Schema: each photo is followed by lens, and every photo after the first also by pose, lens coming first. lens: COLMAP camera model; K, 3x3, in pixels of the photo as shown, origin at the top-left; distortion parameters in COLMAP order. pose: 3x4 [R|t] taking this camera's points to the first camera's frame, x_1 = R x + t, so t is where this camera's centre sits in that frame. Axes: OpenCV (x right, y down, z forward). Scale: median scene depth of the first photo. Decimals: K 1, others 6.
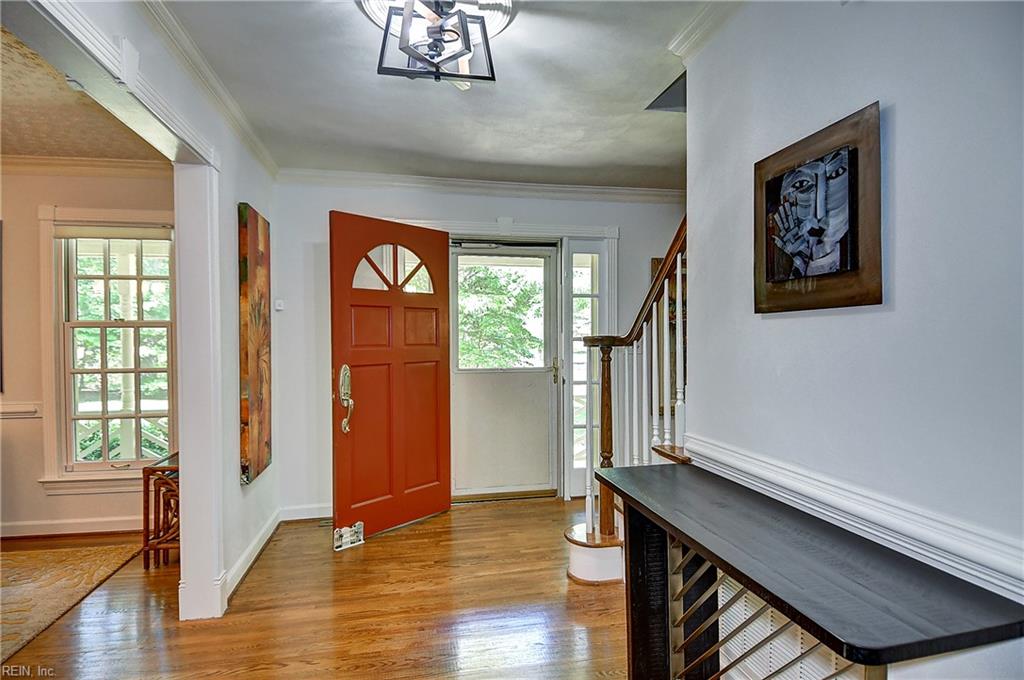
lens RADIAL K [[532.5, 0, 517.4], [0, 532.5, 341.9], [0, 0, 1]] dist [0.027211, -0.036050]
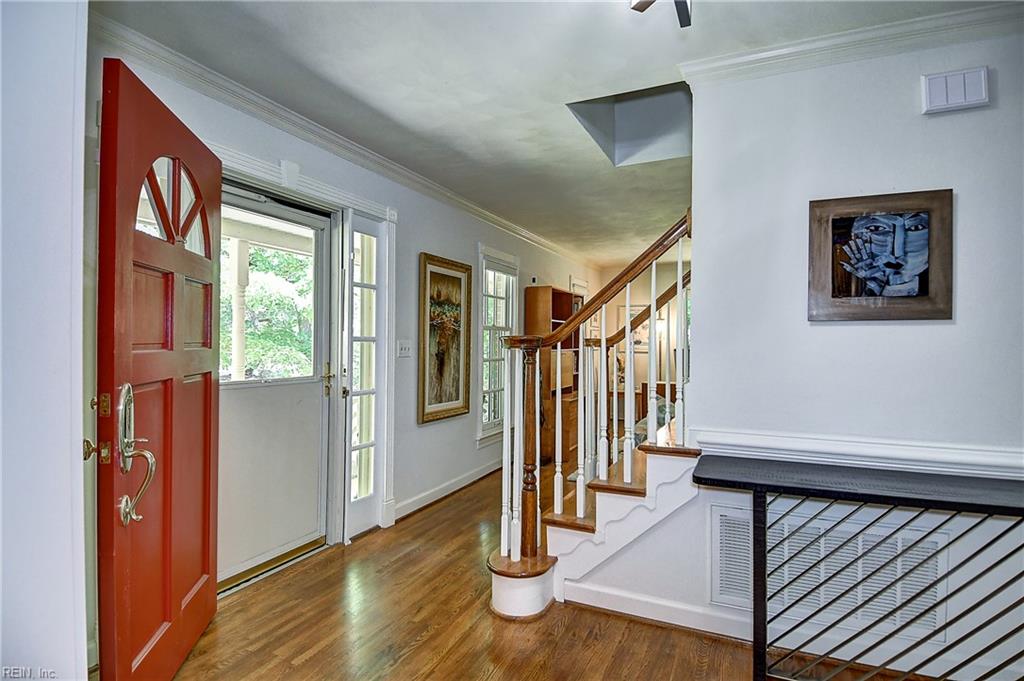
lens RADIAL K [[532.5, 0, 516.8], [0, 532.5, 343.1], [0, 0, 1]] dist [0.027211, -0.036050]
pose [[0.587090, 0.006827, 0.809493, -1.102785], [-0.005225, 0.999976, -0.004644, 0.009222], [-0.809504, -0.001503, 0.587112, 0.933527]]
